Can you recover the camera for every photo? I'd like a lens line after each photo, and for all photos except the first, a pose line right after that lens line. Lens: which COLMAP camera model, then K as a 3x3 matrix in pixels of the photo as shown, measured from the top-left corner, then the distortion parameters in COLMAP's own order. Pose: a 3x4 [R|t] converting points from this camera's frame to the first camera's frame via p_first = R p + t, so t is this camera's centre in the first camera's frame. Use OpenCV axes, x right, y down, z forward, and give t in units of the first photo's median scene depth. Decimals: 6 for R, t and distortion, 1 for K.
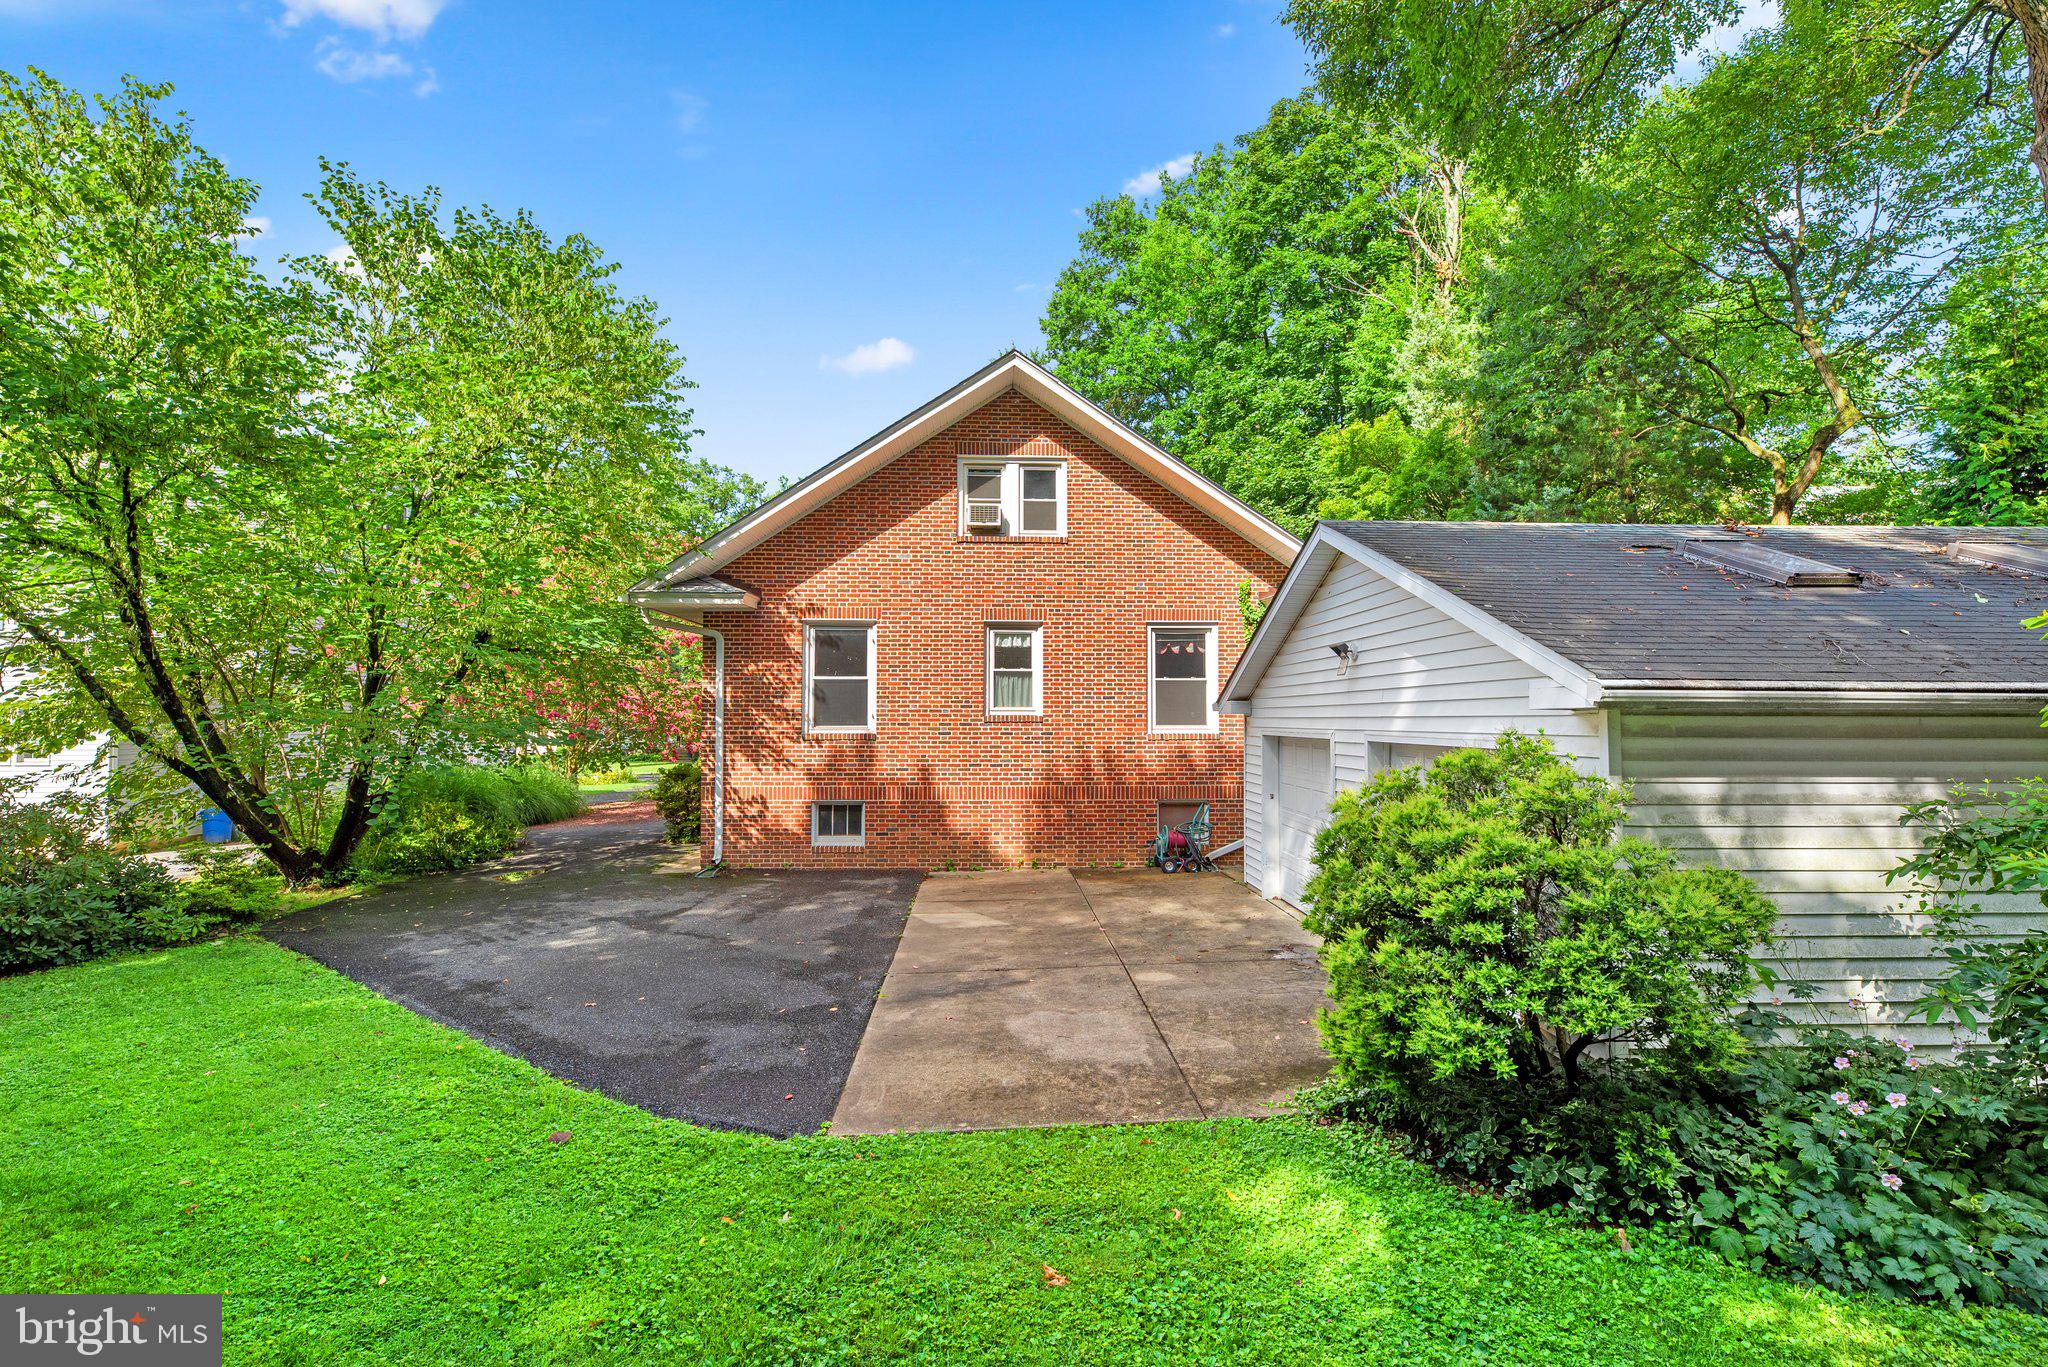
lens RADIAL K [[934.7, 0, 1028.6], [0, 934.7, 689.6], [0, 0, 1]] dist [0.005176, 0.002158]
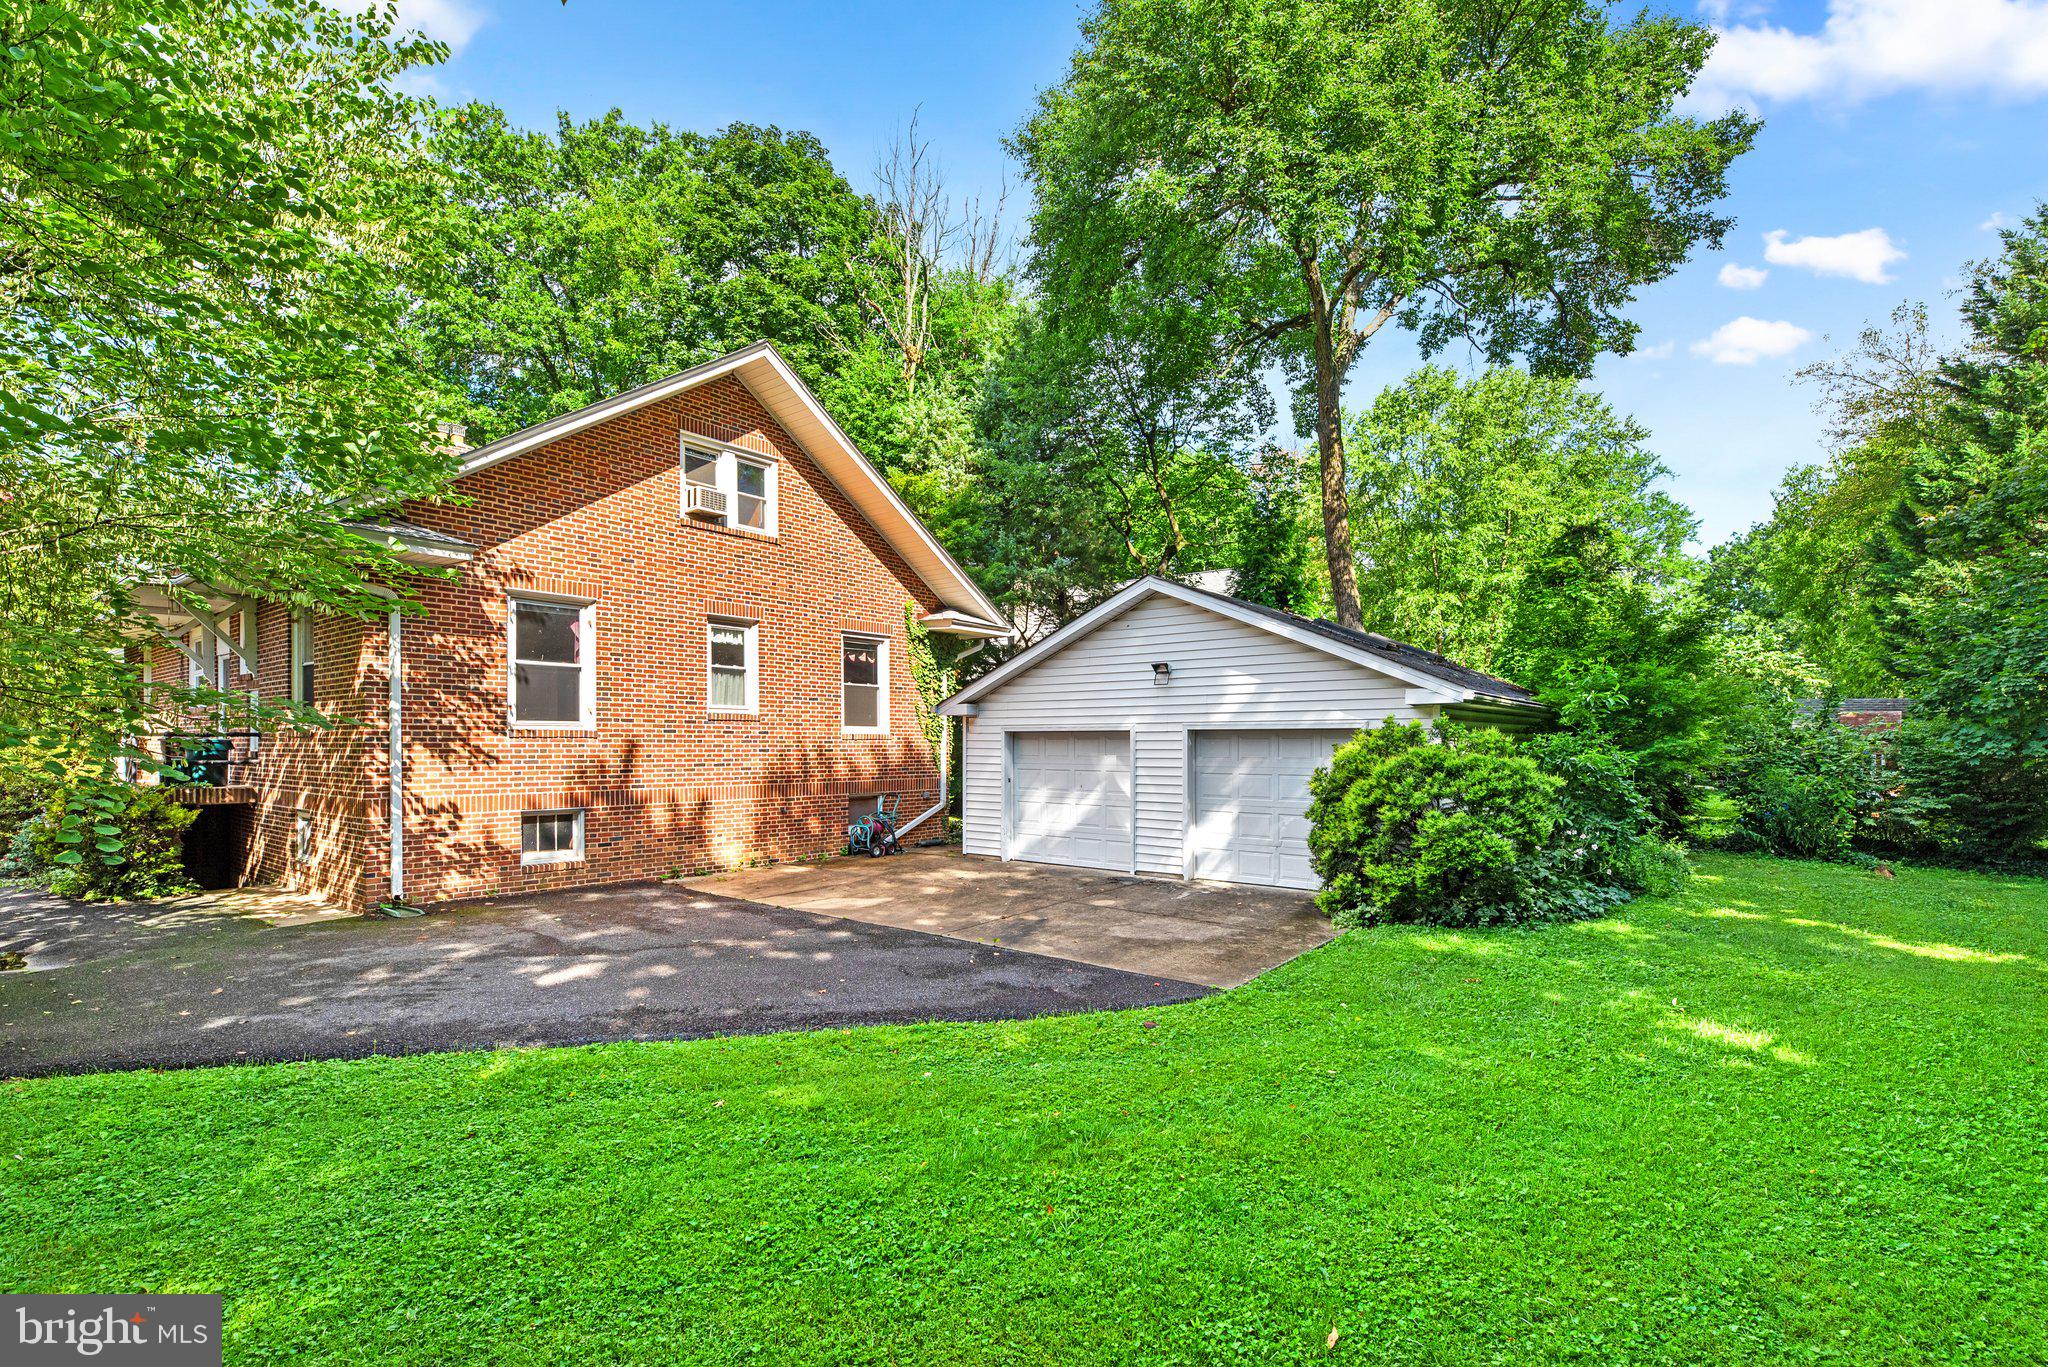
lens RADIAL K [[934.7, 0, 1054.1], [0, 934.7, 744.2], [0, 0, 1]] dist [0.005176, 0.002158]
pose [[0.652333, 0.001446, 0.757931, -0.533873], [-0.025420, 0.999477, 0.019971, 0.031321], [-0.757506, -0.032295, 0.652029, 0.108433]]
